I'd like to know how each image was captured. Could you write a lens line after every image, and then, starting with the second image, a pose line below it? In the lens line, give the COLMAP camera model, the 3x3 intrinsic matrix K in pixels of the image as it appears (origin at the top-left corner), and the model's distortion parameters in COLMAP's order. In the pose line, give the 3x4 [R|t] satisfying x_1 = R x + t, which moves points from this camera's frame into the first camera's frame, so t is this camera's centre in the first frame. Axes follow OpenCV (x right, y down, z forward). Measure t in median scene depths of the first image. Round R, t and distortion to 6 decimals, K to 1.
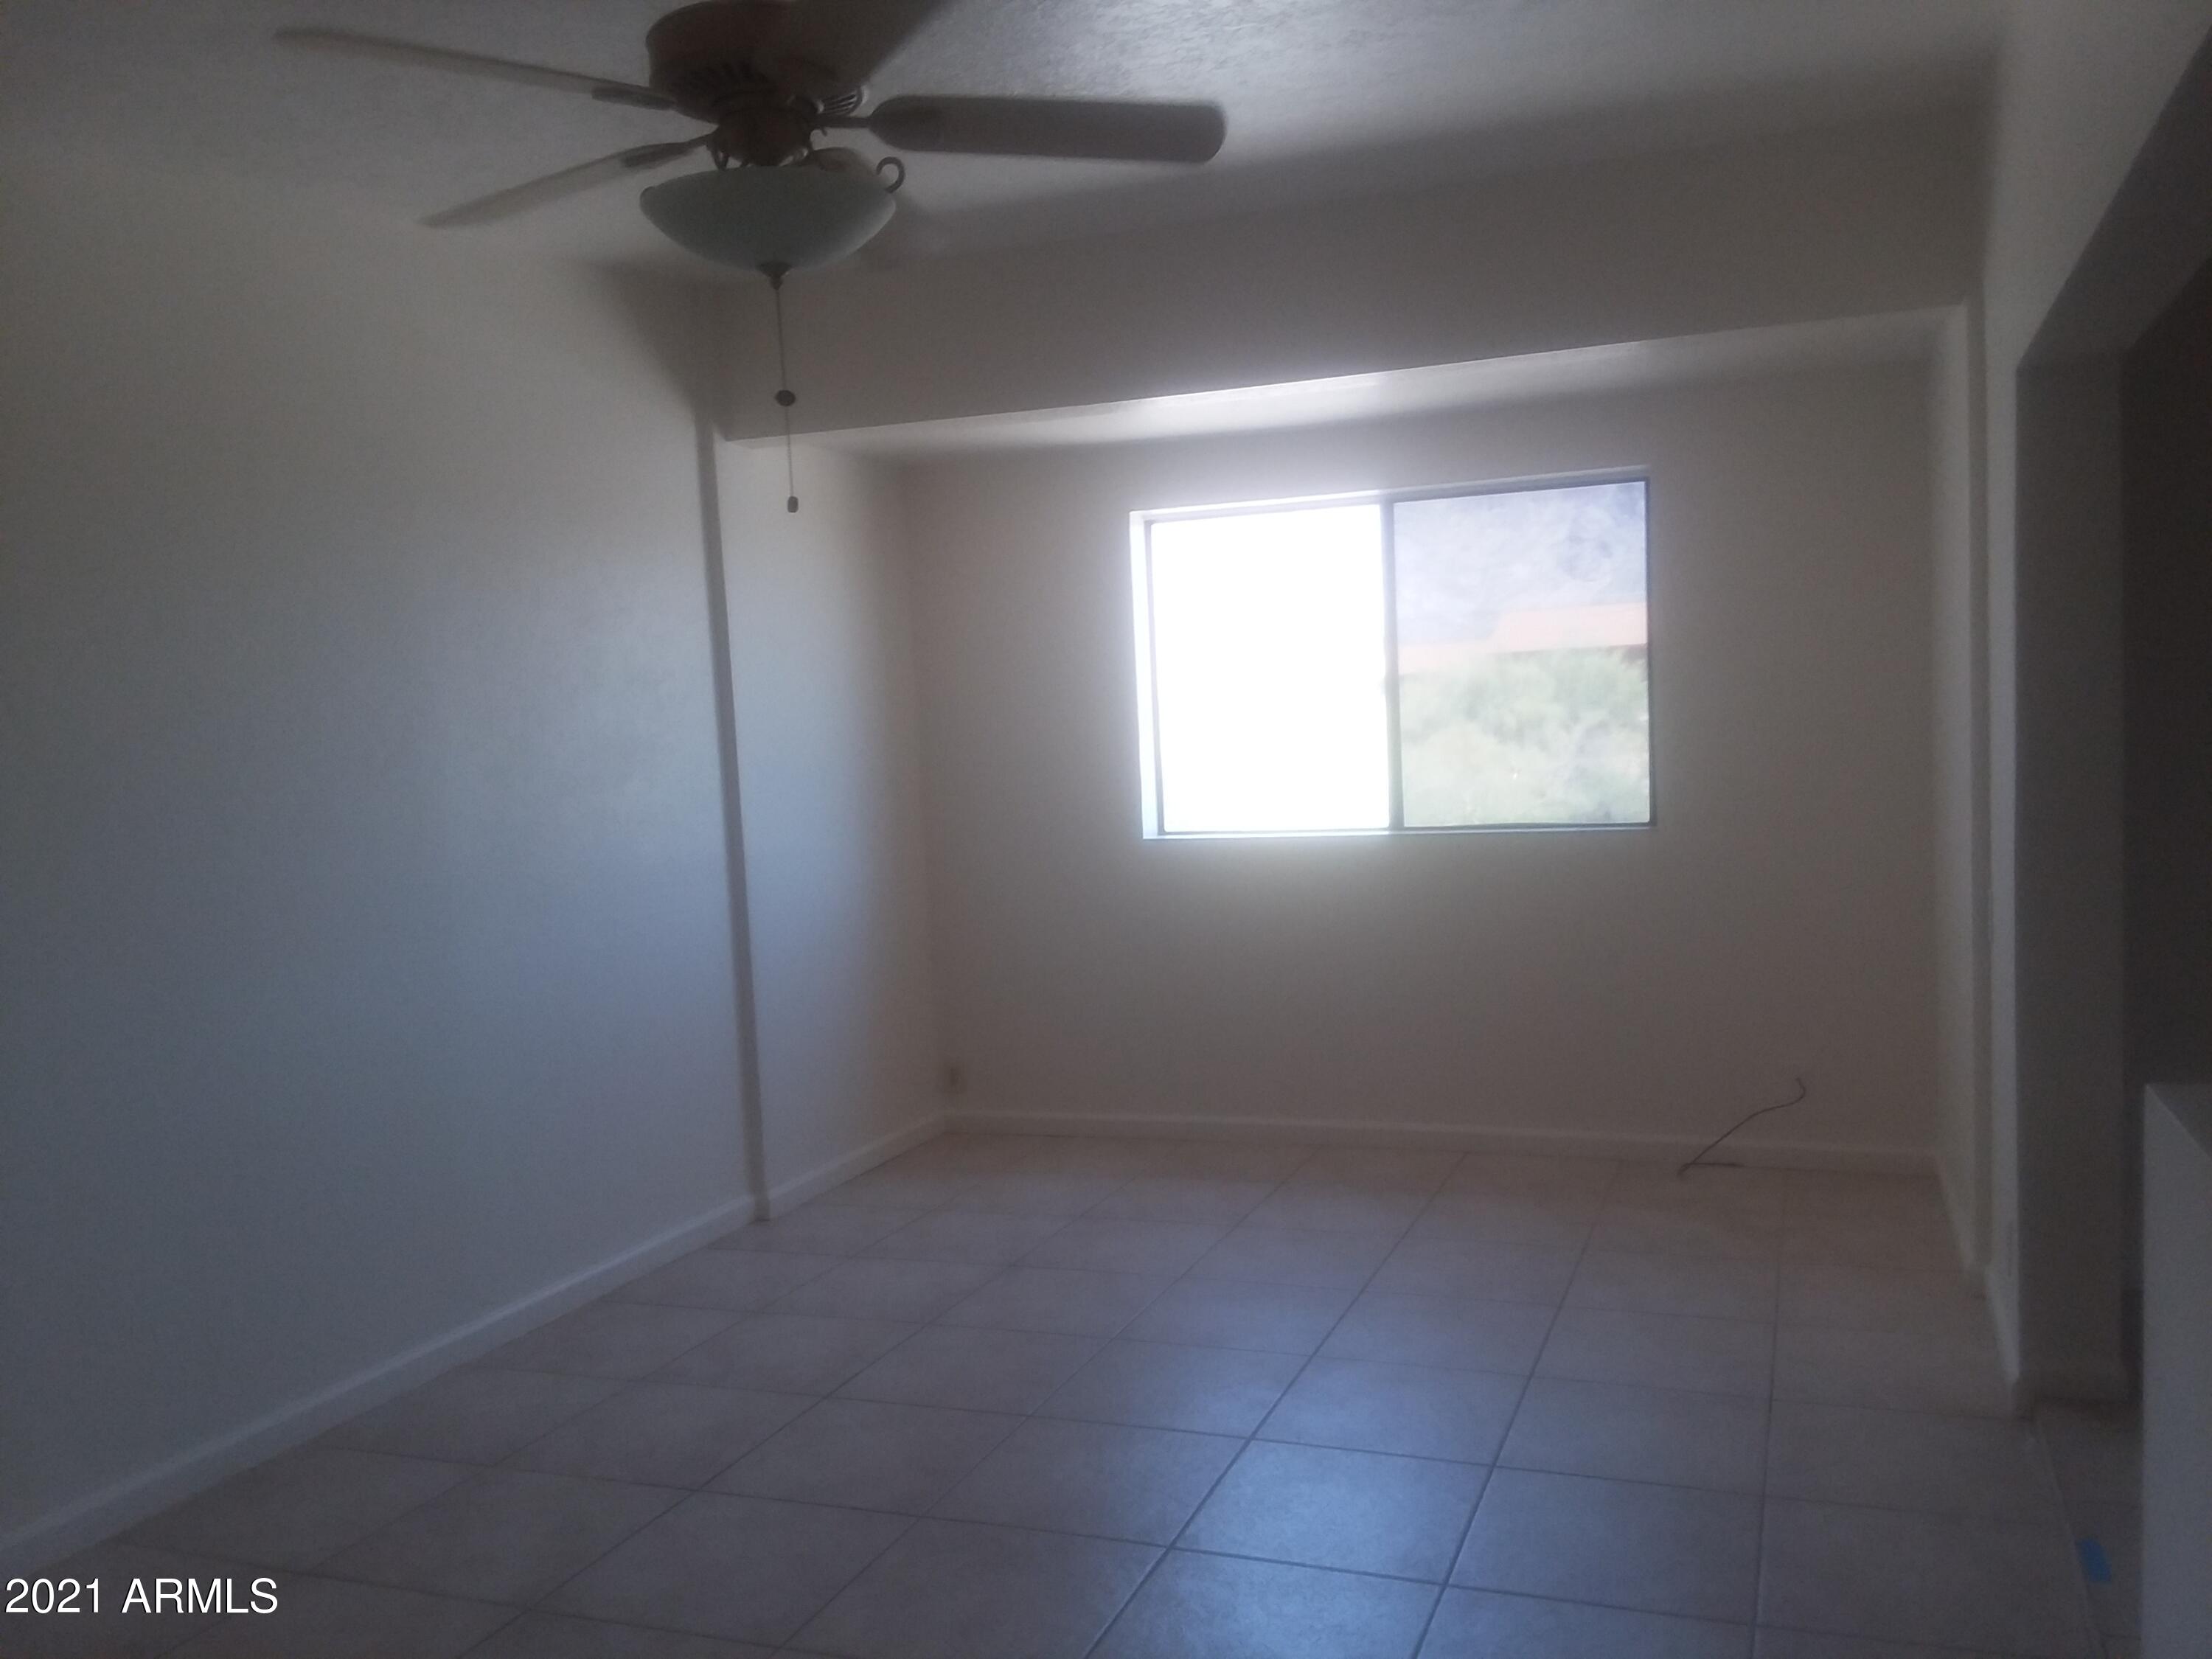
lens RADIAL K [[1779.1, 0, 1118.8], [0, 1779.1, 818.0], [0, 0, 1]] dist [0.097716, -0.158808]
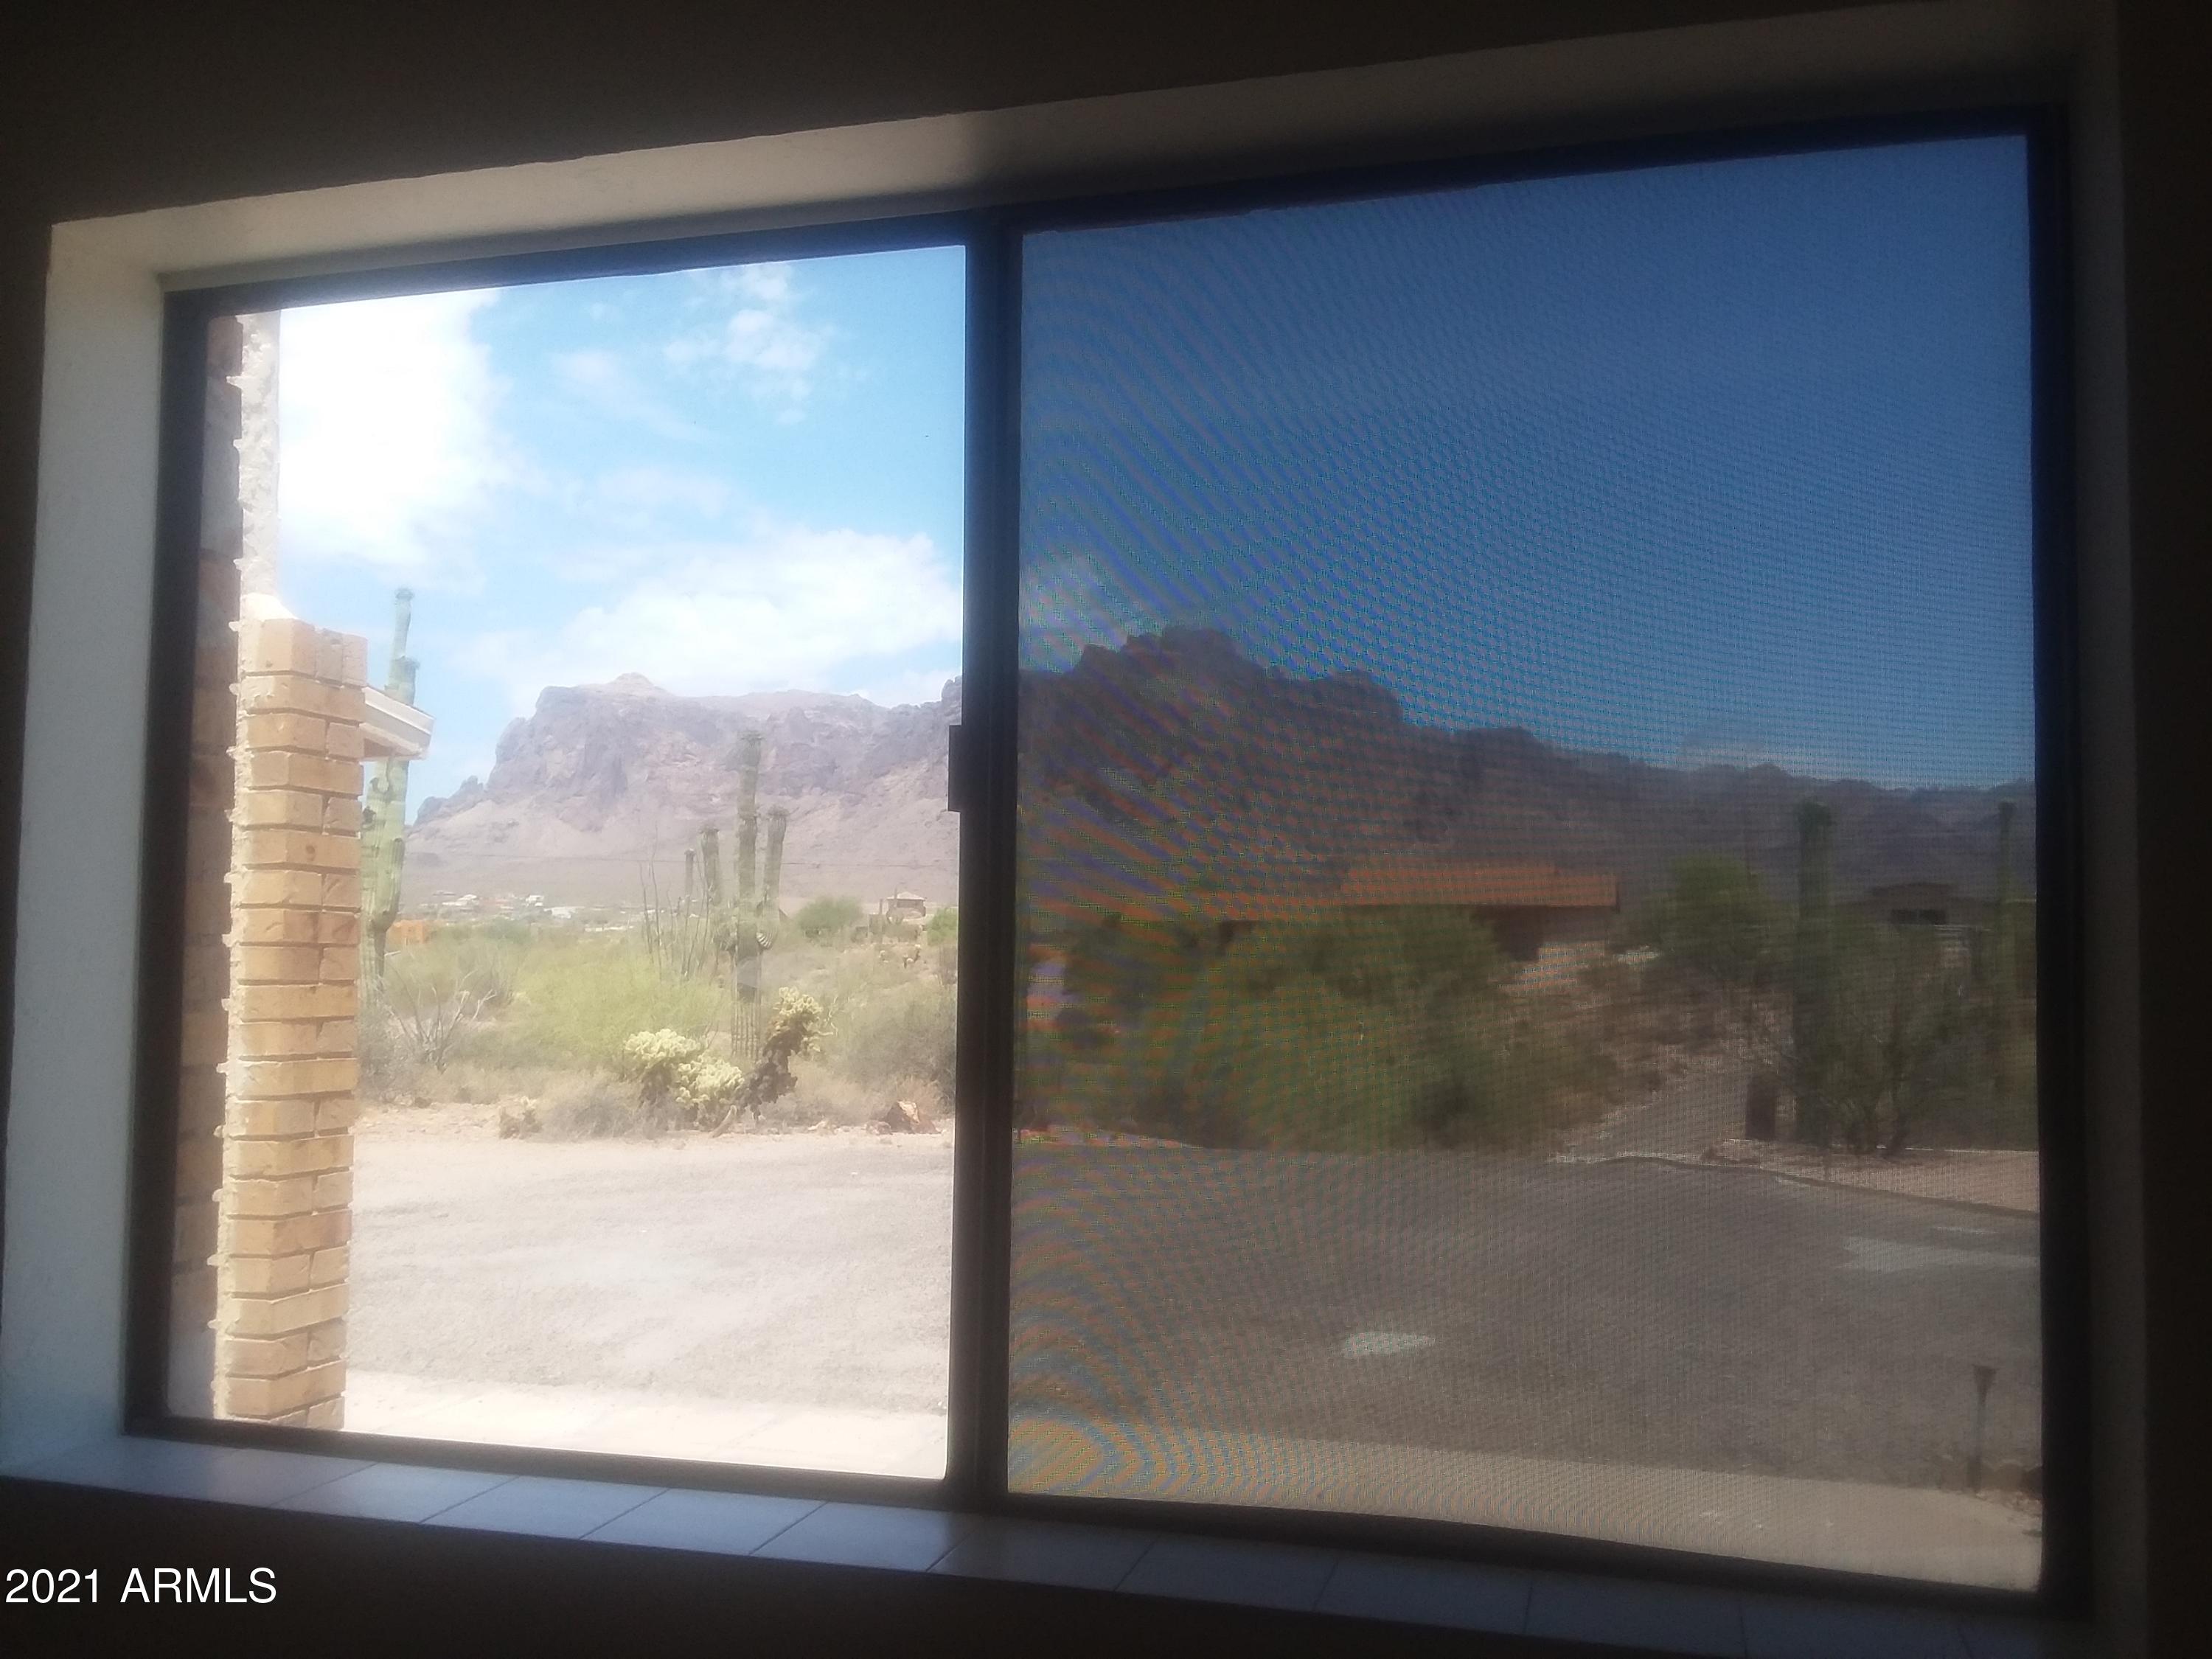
lens RADIAL K [[1779.1, 0, 1110.4], [0, 1779.1, 838.9], [0, 0, 1]] dist [0.097716, -0.158808]
pose [[0.995160, 0.063087, 0.075343, 0.011840], [-0.053608, 0.991105, -0.121805, -0.003674], [-0.082357, 0.117177, 0.989690, 0.060696]]
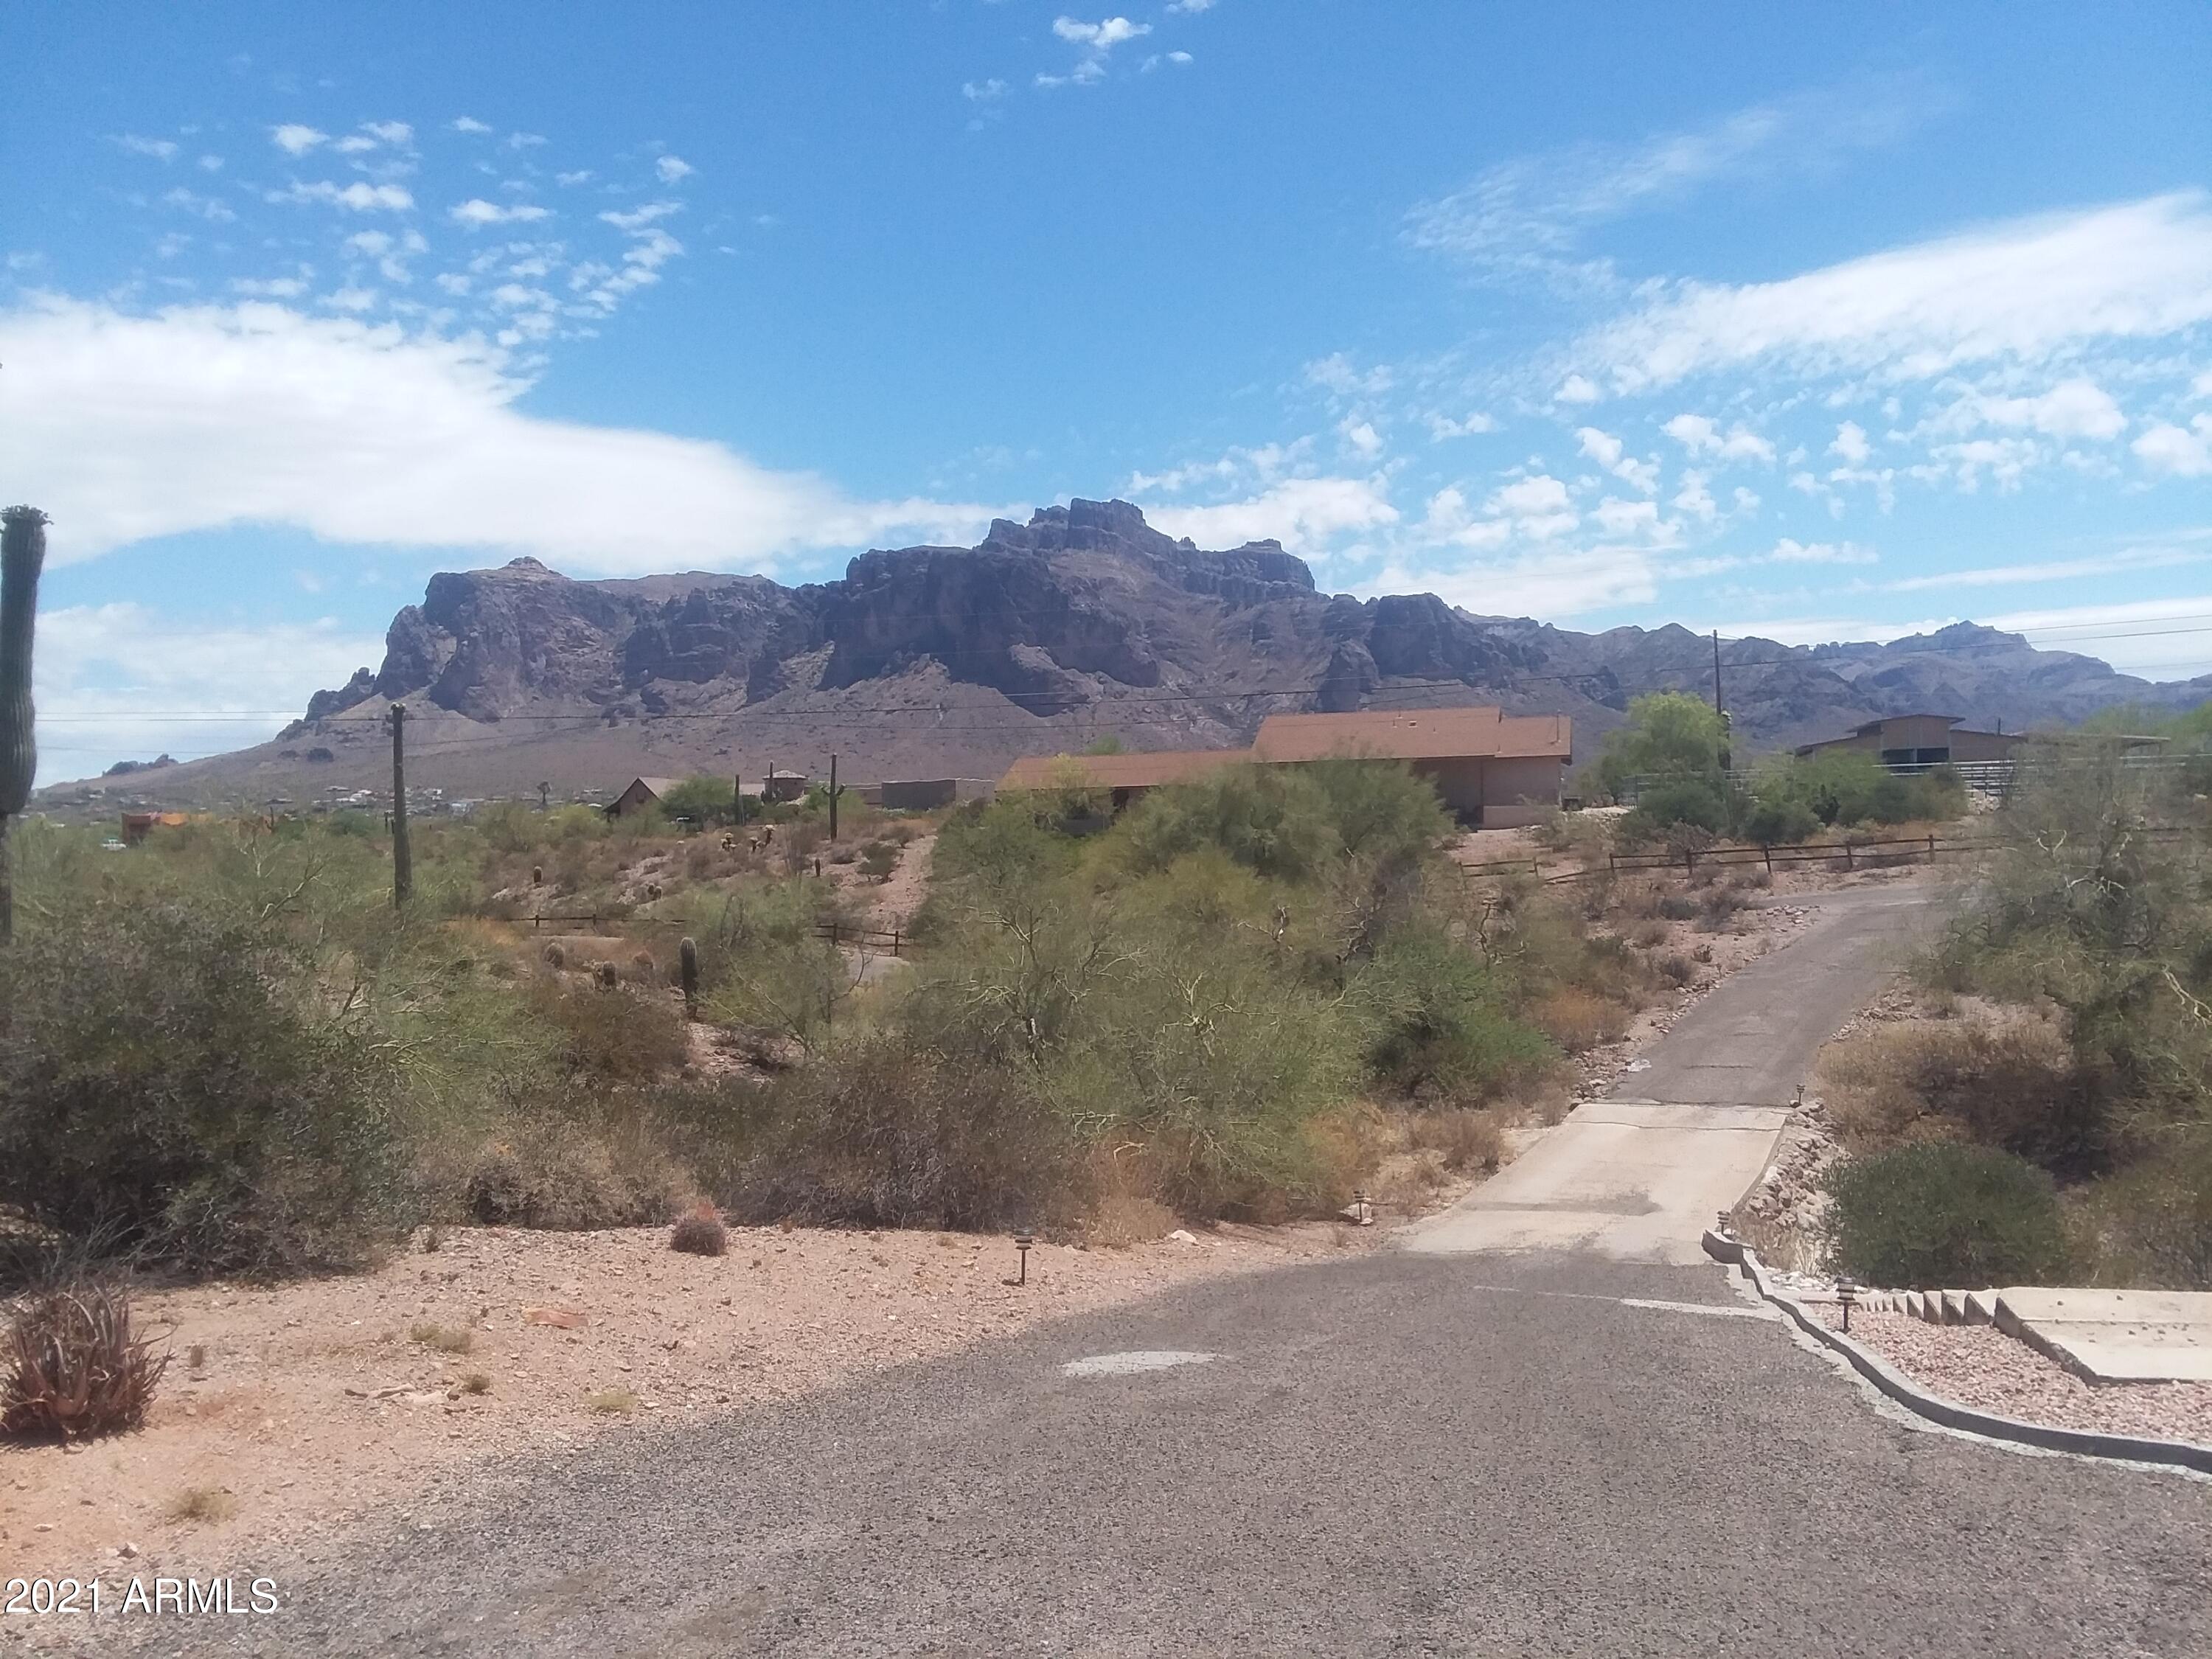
lens RADIAL K [[1779.1, 0, 1109.6], [0, 1779.1, 836.4], [0, 0, 1]] dist [0.097716, -0.158808]
pose [[0.991834, 0.028121, 0.124397, 0.053267], [-0.021206, 0.998174, -0.056560, -0.013089], [-0.125760, 0.053461, 0.990619, 0.248072]]
